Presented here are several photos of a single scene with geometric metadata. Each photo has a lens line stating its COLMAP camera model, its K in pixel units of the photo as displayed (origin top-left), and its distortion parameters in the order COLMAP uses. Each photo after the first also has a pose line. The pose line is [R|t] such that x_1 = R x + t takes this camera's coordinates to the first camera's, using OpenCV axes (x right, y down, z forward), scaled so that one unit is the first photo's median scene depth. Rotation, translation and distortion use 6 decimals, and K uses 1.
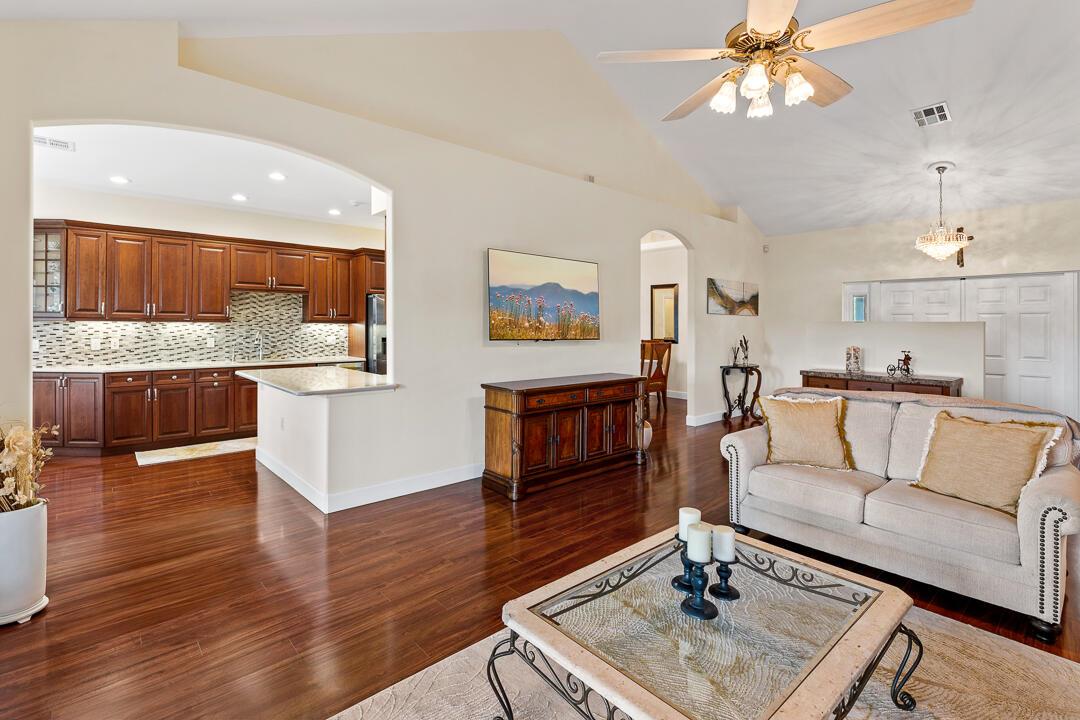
lens RADIAL K [[502.9, 0, 538.6], [0, 502.9, 324.9], [0, 0, 1]] dist [0.000355, -0.000106]
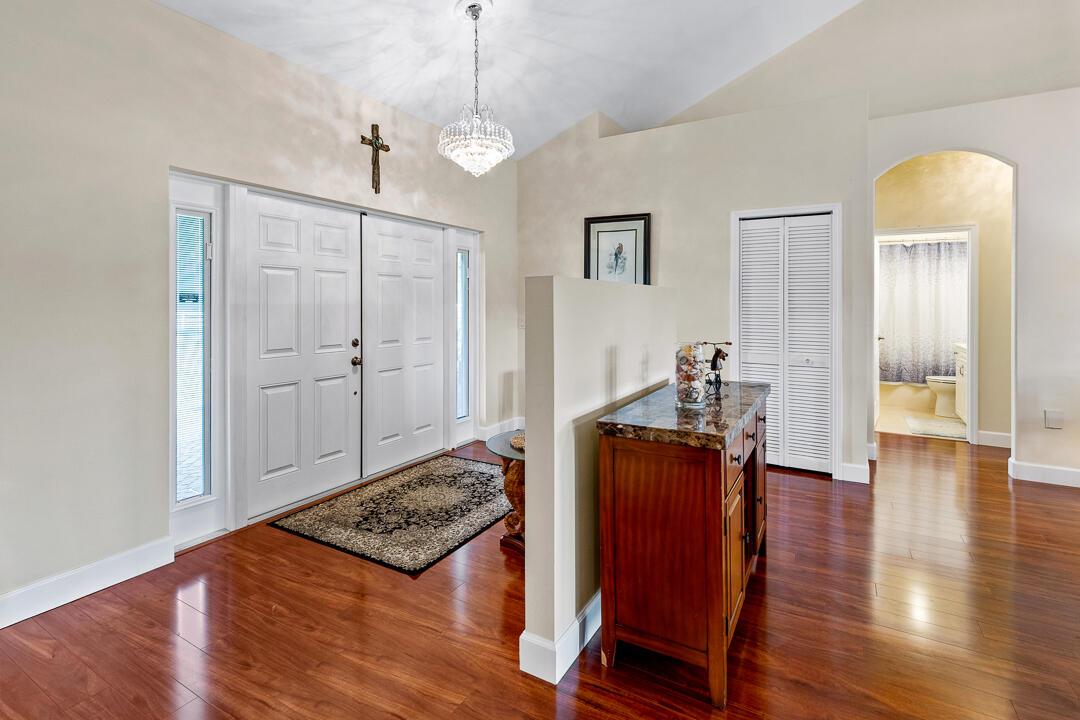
lens RADIAL K [[509.5, 0, 539.8], [0, 509.5, 303.7], [0, 0, 1]] dist [0.000084, 0.000030]
pose [[-0.304433, -0.005061, 0.952520, 0.230437], [-0.005456, 0.999979, 0.003569, 0.010100], [-0.952518, -0.004111, -0.304454, 1.040404]]
